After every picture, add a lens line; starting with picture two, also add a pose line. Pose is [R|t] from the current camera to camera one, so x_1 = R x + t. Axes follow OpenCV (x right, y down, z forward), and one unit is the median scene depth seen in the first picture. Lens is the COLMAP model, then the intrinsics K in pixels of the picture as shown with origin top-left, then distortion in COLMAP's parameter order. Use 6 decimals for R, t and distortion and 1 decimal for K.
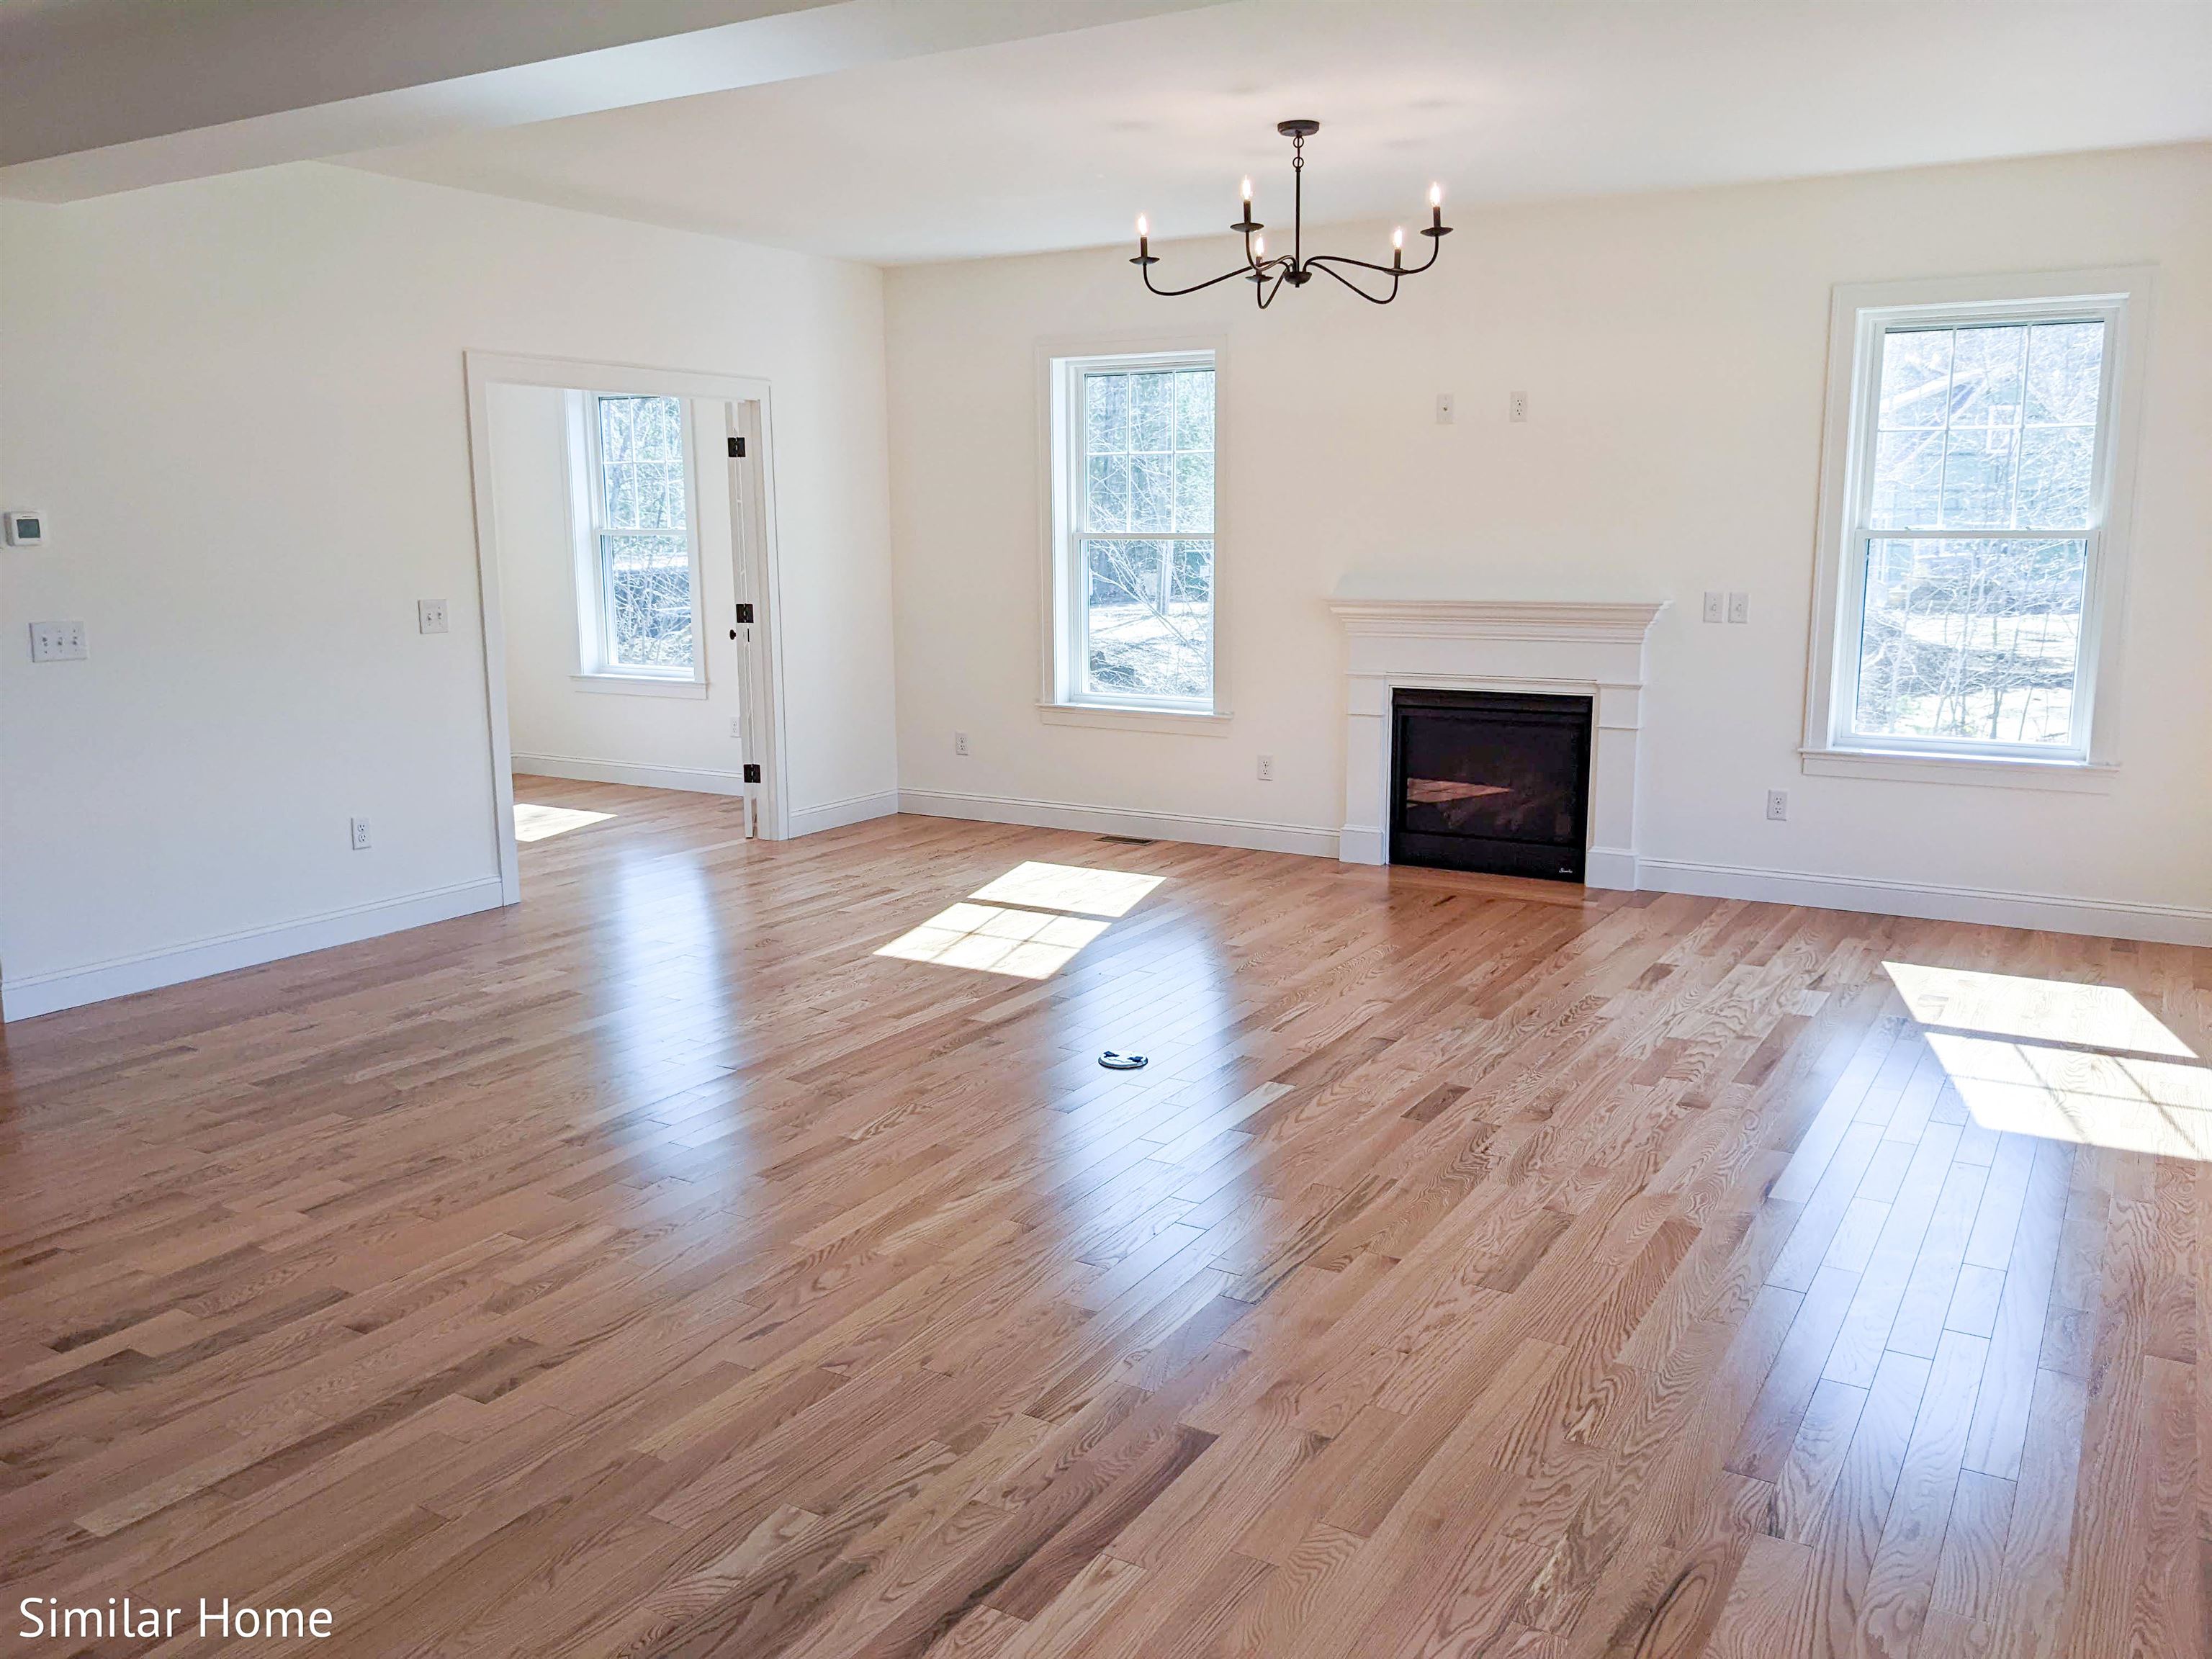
lens RADIAL K [[1742.5, 0, 1116.6], [0, 1742.5, 839.9], [0, 0, 1]] dist [0.055439, -0.088462]
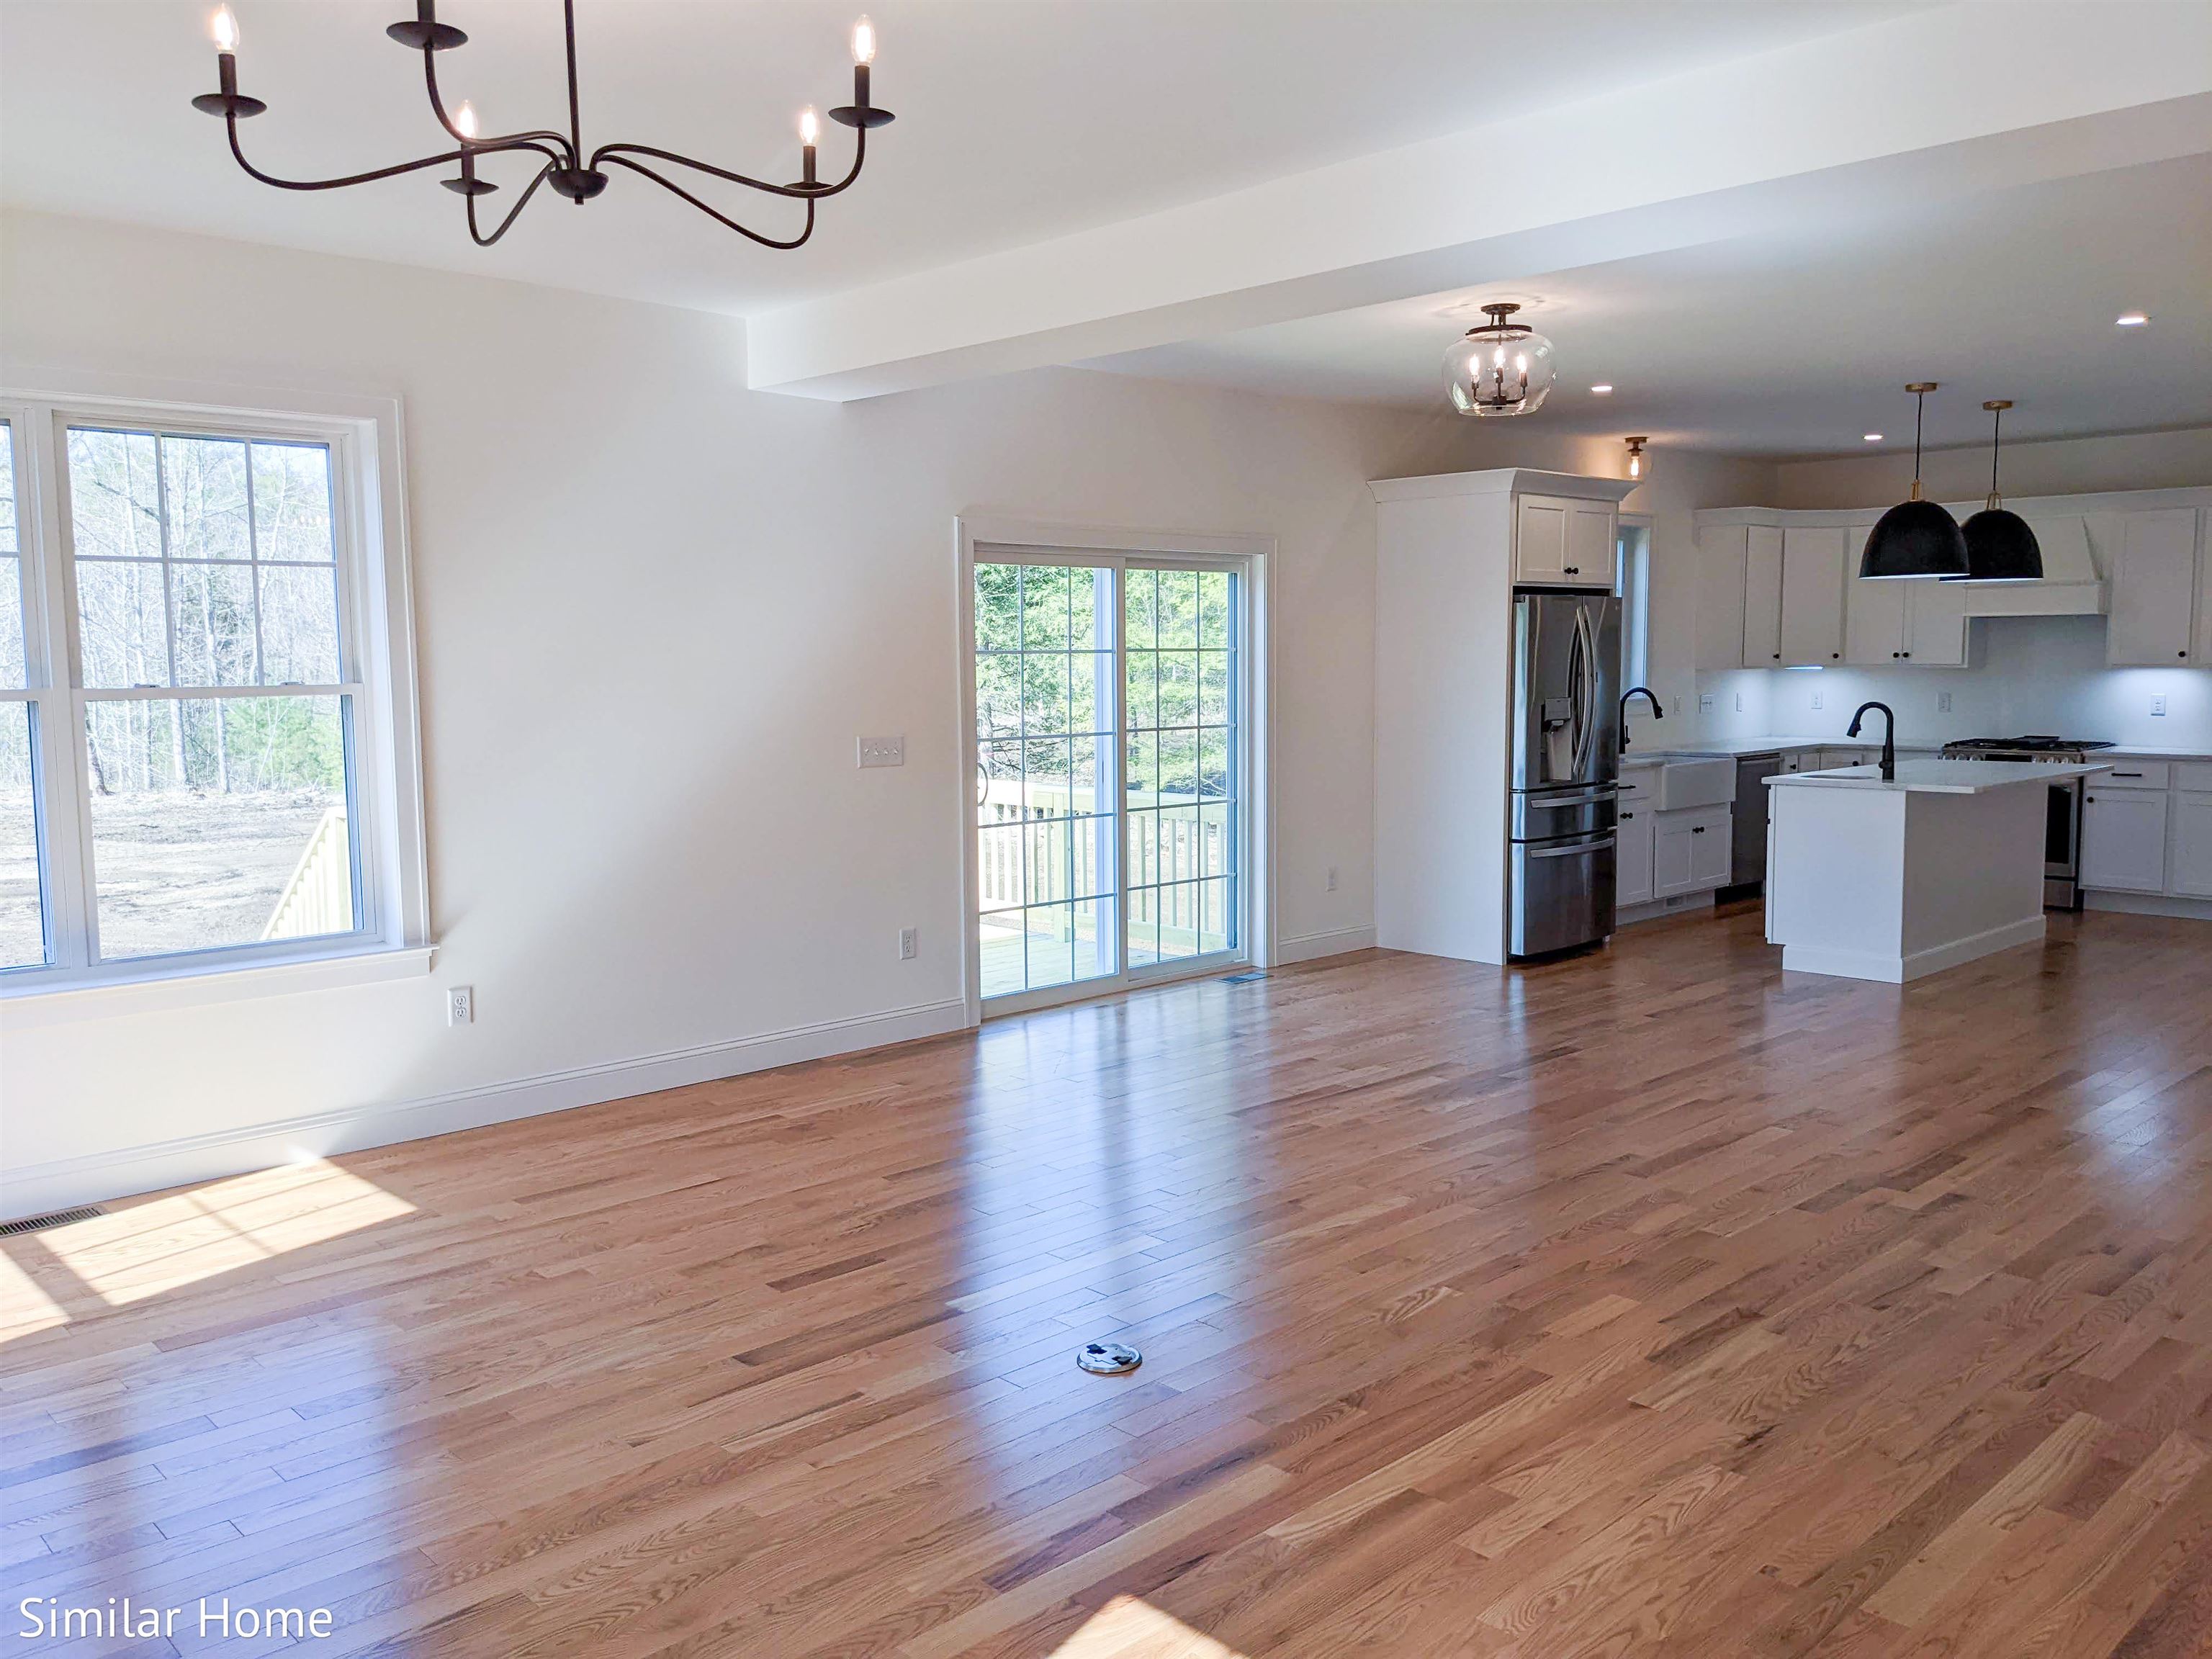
lens RADIAL K [[1744.4, 0, 1099.0], [0, 1744.4, 818.9], [0, 0, 1]] dist [0.035796, -0.048023]
pose [[-0.963079, -0.013192, 0.268894, -0.186600], [0.061417, 0.961694, 0.267156, -0.293263], [-0.262118, 0.273808, -0.925378, 1.573988]]
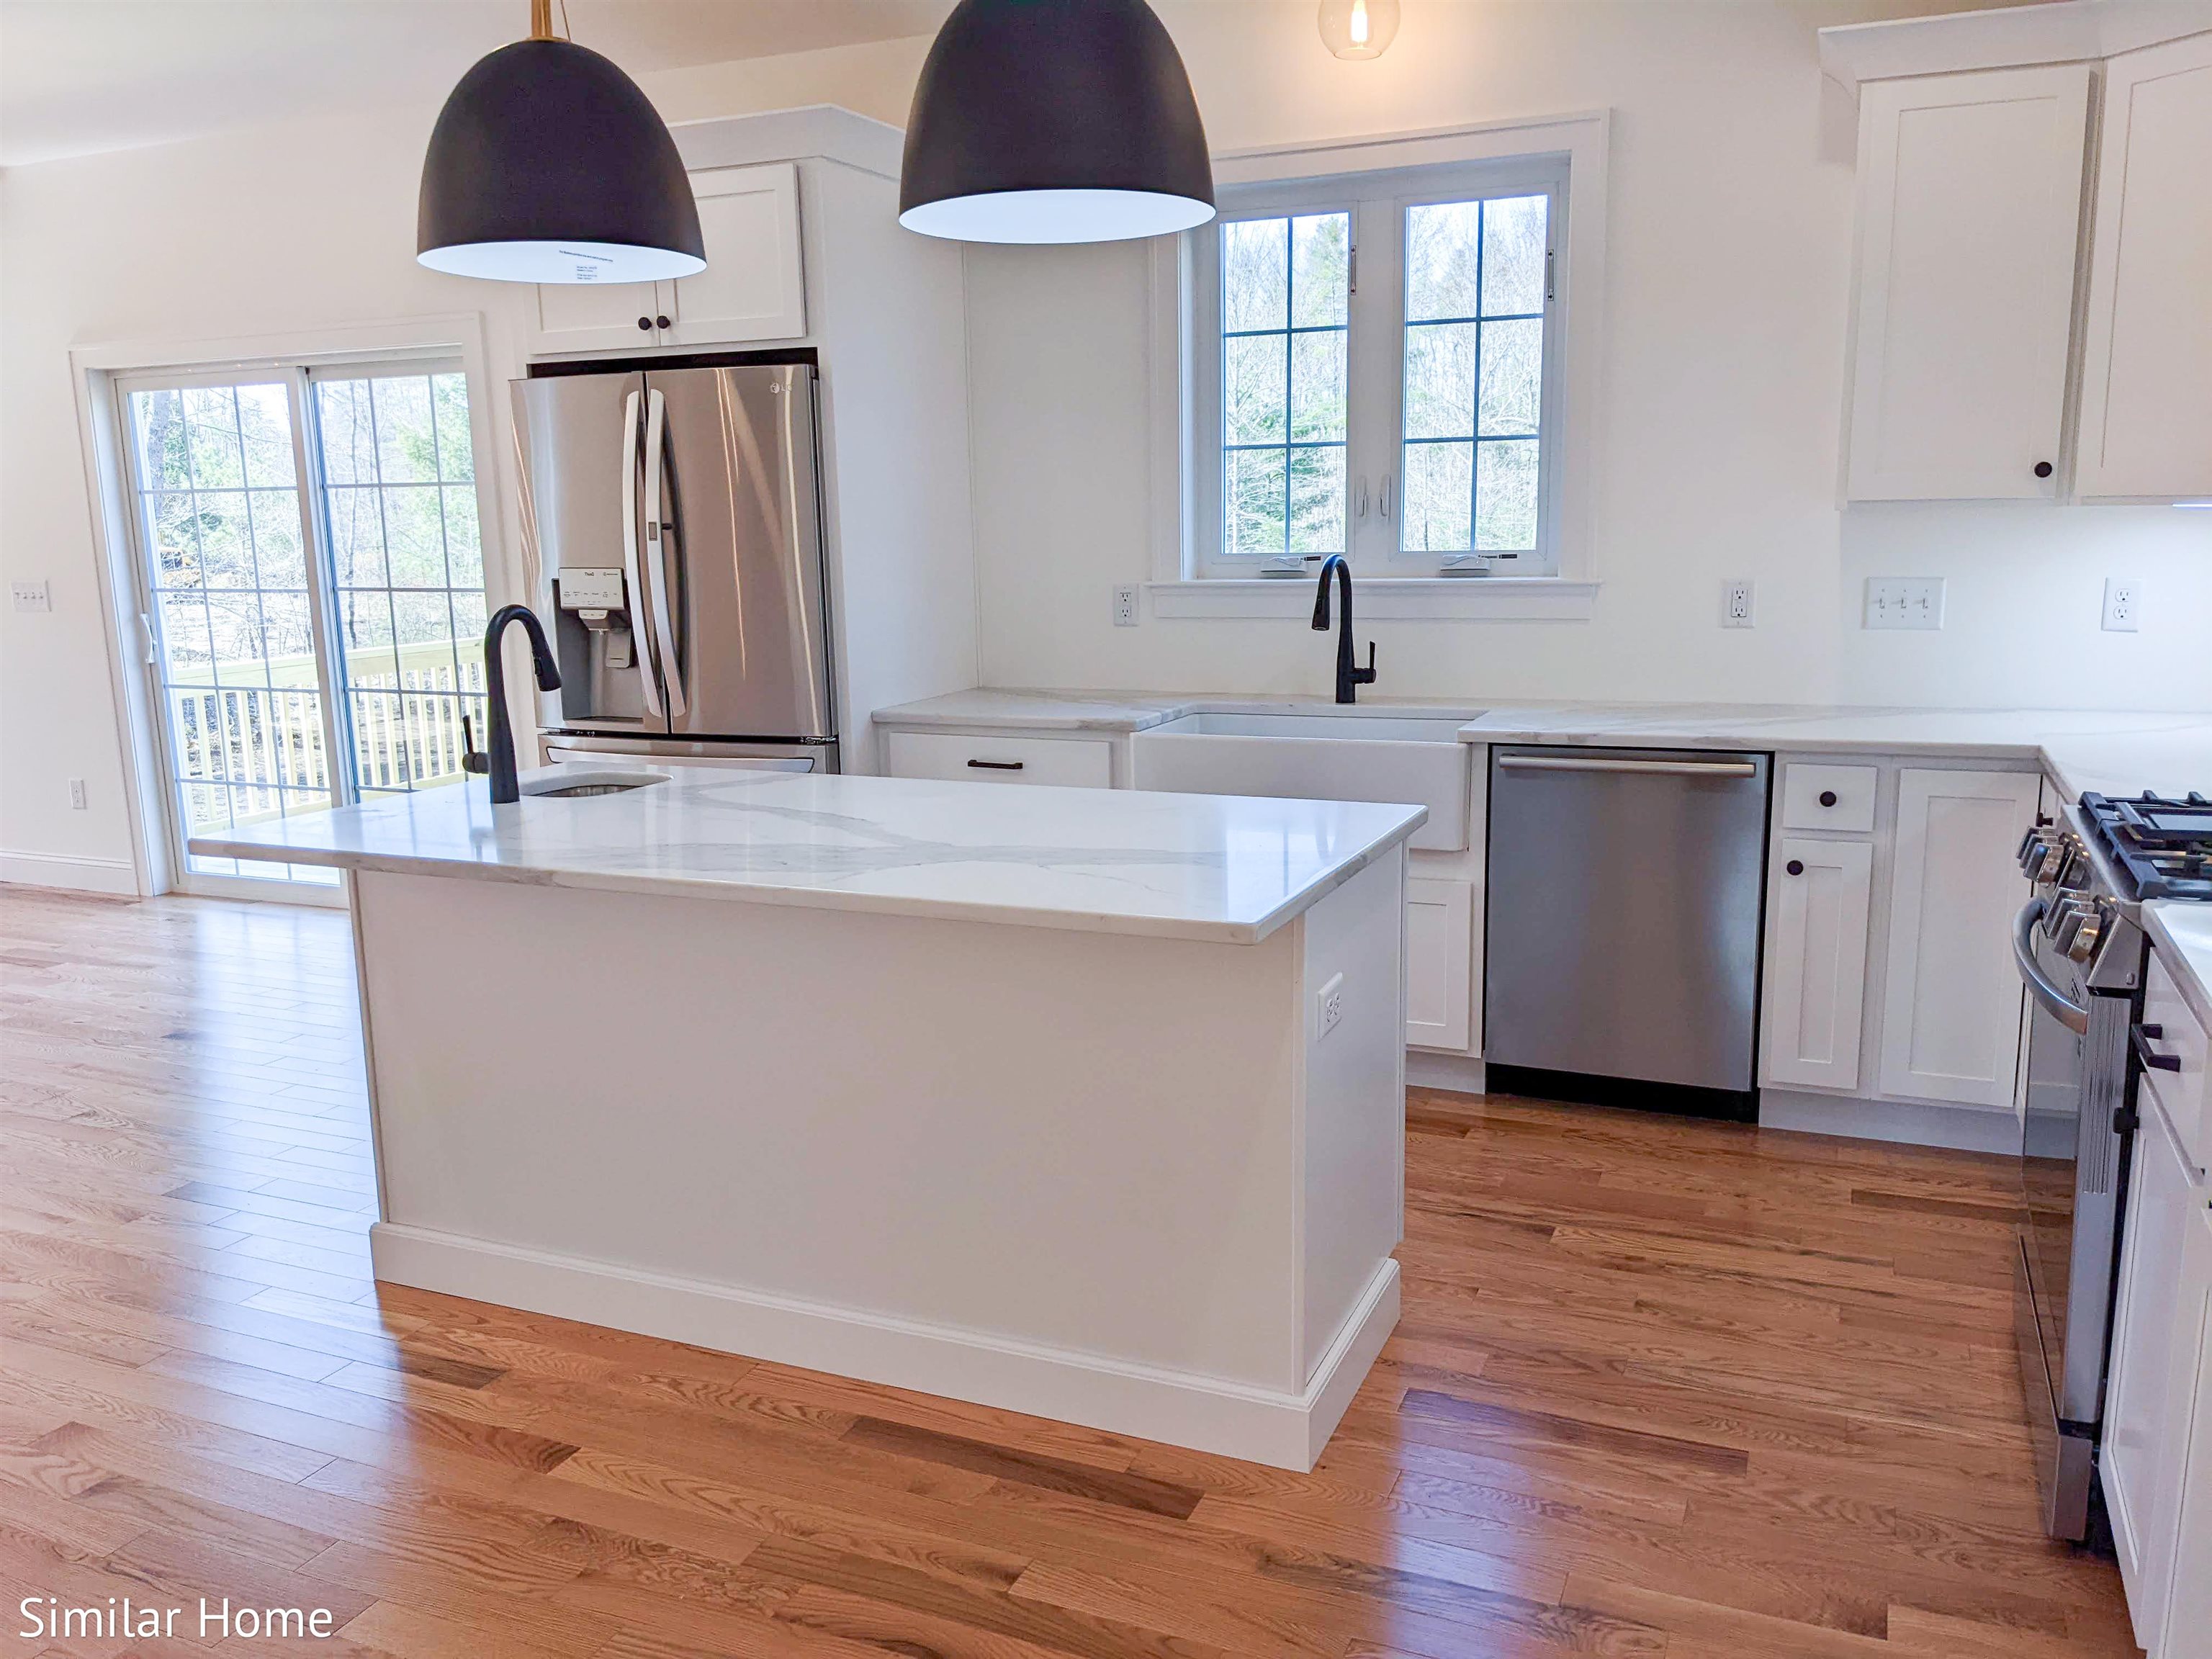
lens RADIAL K [[1744.5, 0, 1099.3], [0, 1744.5, 834.5], [0, 0, 1]] dist [0.055138, -0.089069]
pose [[-0.125301, -0.176541, 0.976285, -1.086609], [0.199771, 0.959396, 0.199126, 0.065141], [-0.971798, 0.219984, -0.084946, -0.230018]]
